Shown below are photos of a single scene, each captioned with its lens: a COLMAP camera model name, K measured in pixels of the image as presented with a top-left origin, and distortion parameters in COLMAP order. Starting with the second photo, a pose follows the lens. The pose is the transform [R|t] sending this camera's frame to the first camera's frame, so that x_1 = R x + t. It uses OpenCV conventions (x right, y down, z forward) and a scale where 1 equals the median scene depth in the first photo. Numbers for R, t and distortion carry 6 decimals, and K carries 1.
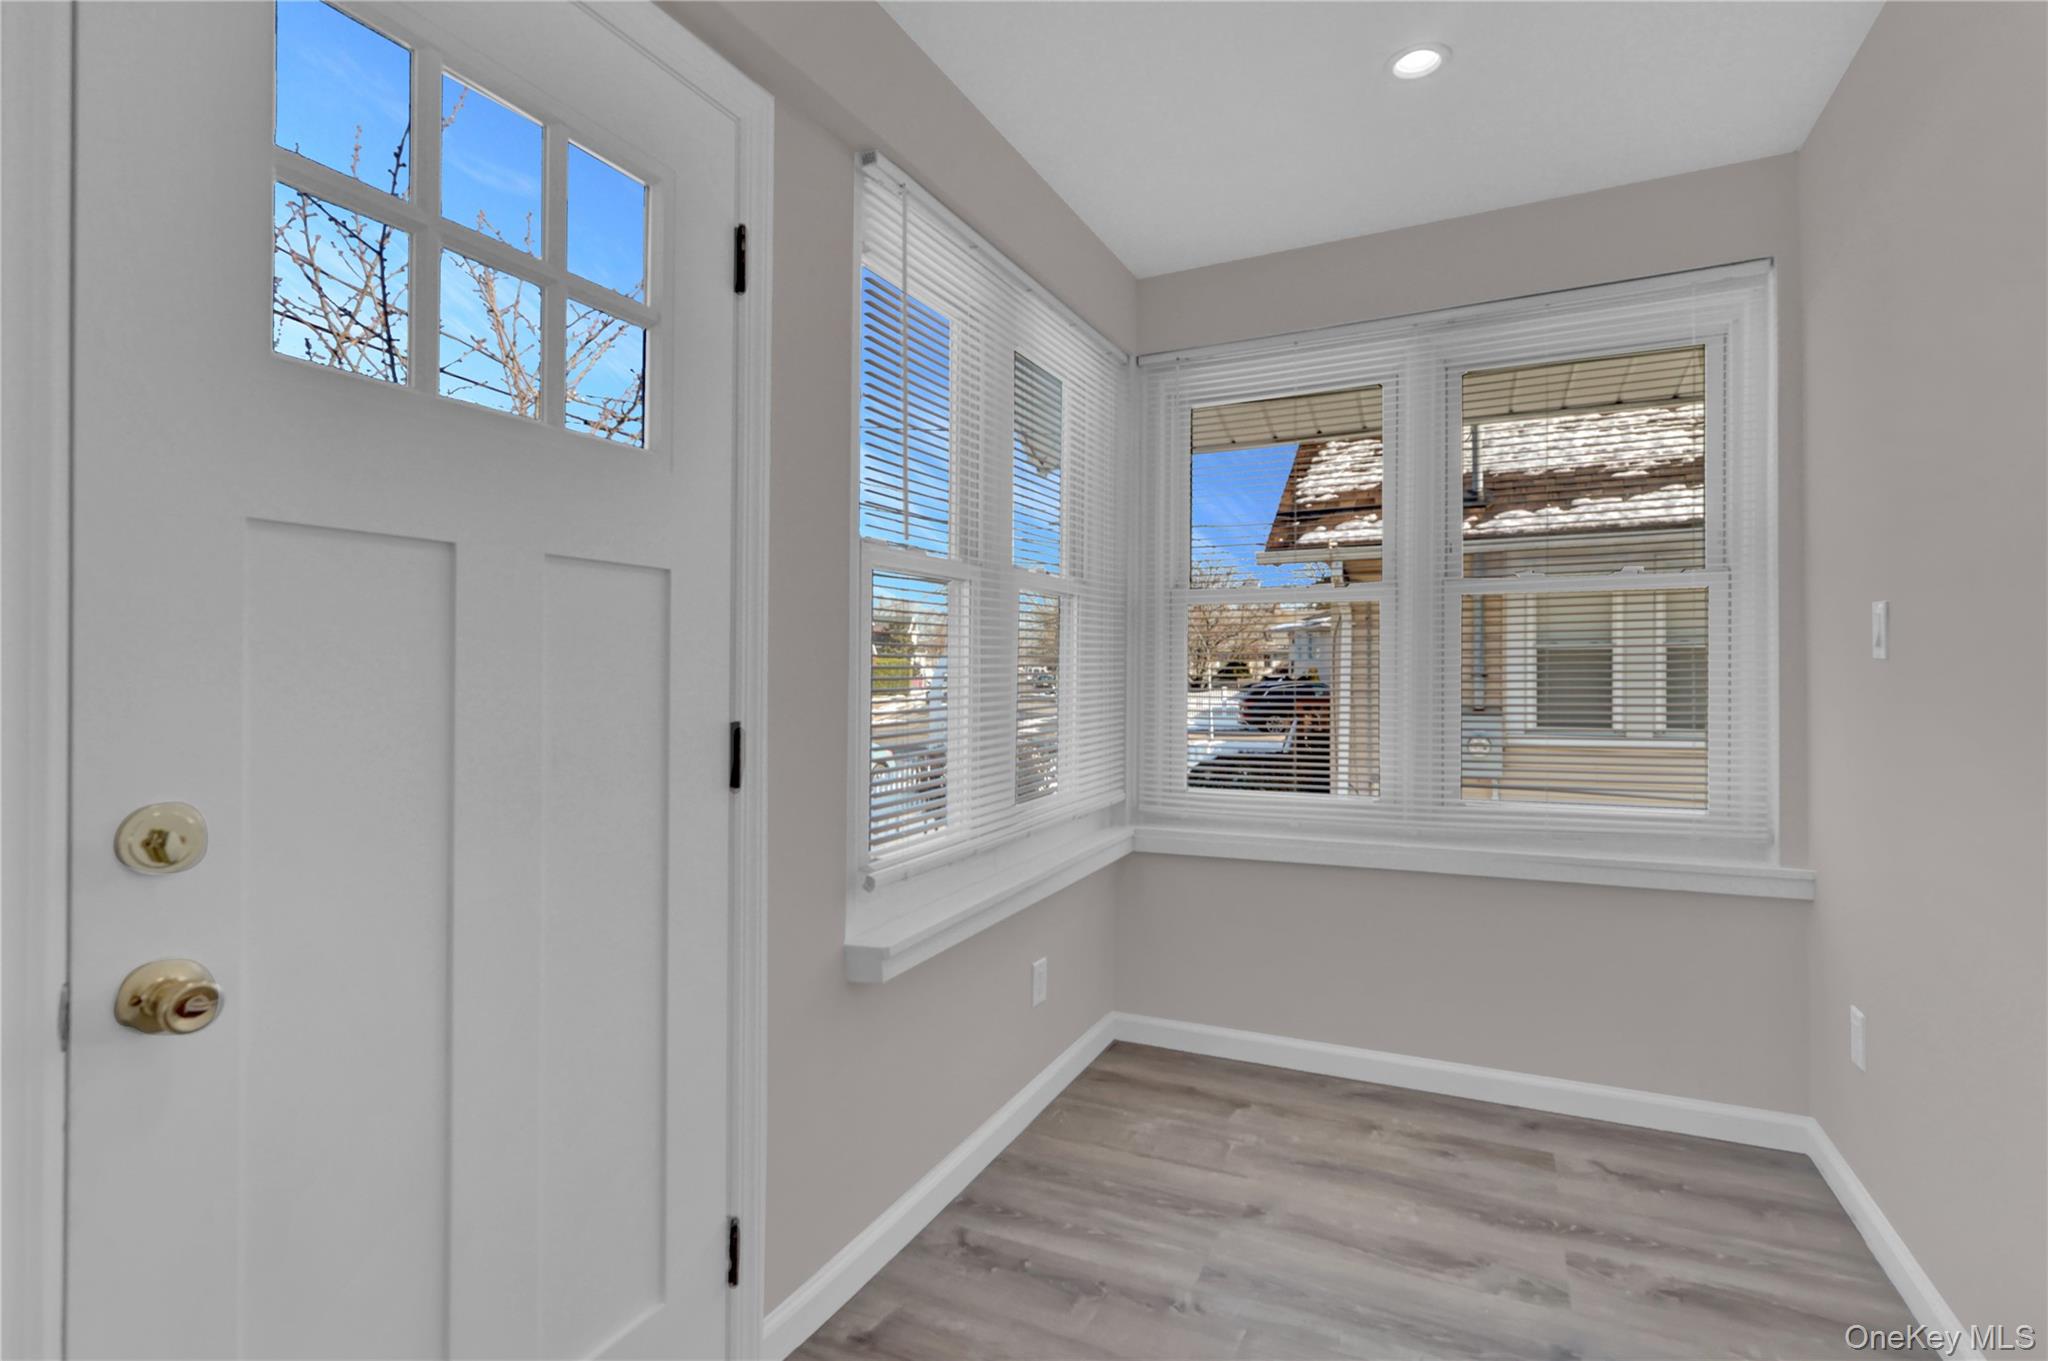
lens RADIAL K [[1005.5, 0, 1016.2], [0, 1005.5, 668.4], [0, 0, 1]] dist [0.004847, -0.000099]
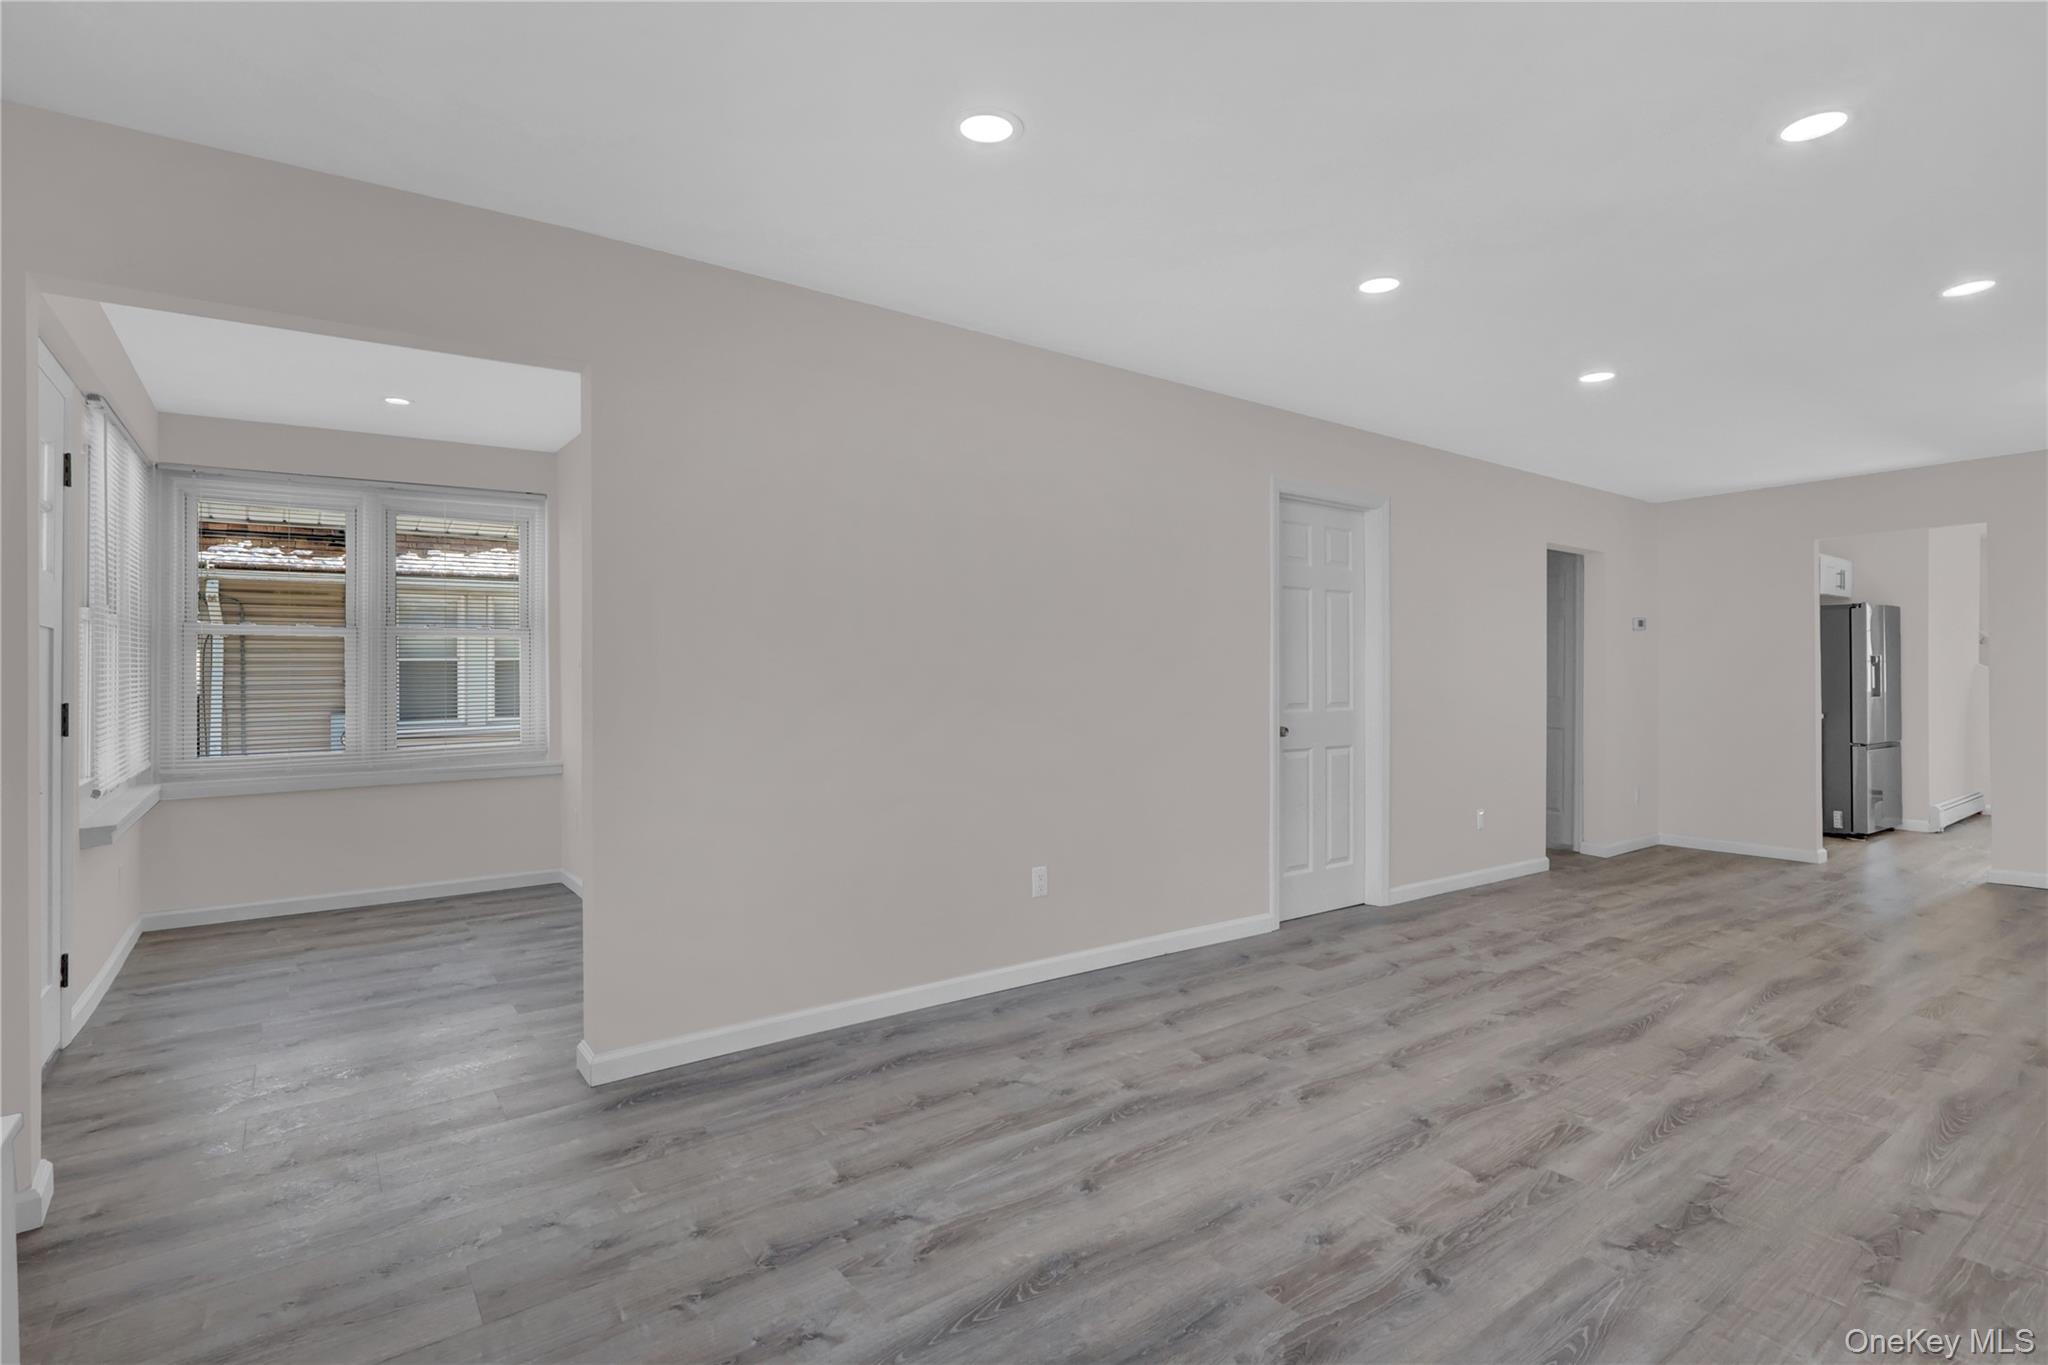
lens RADIAL K [[1005.5, 0, 1032.0], [0, 1005.5, 672.4], [0, 0, 1]] dist [0.004847, -0.000099]
pose [[0.479802, -0.001167, 0.877376, -0.266250], [0.004954, 0.999987, -0.001379, 0.001066], [-0.877363, 0.005008, 0.479801, -0.389297]]
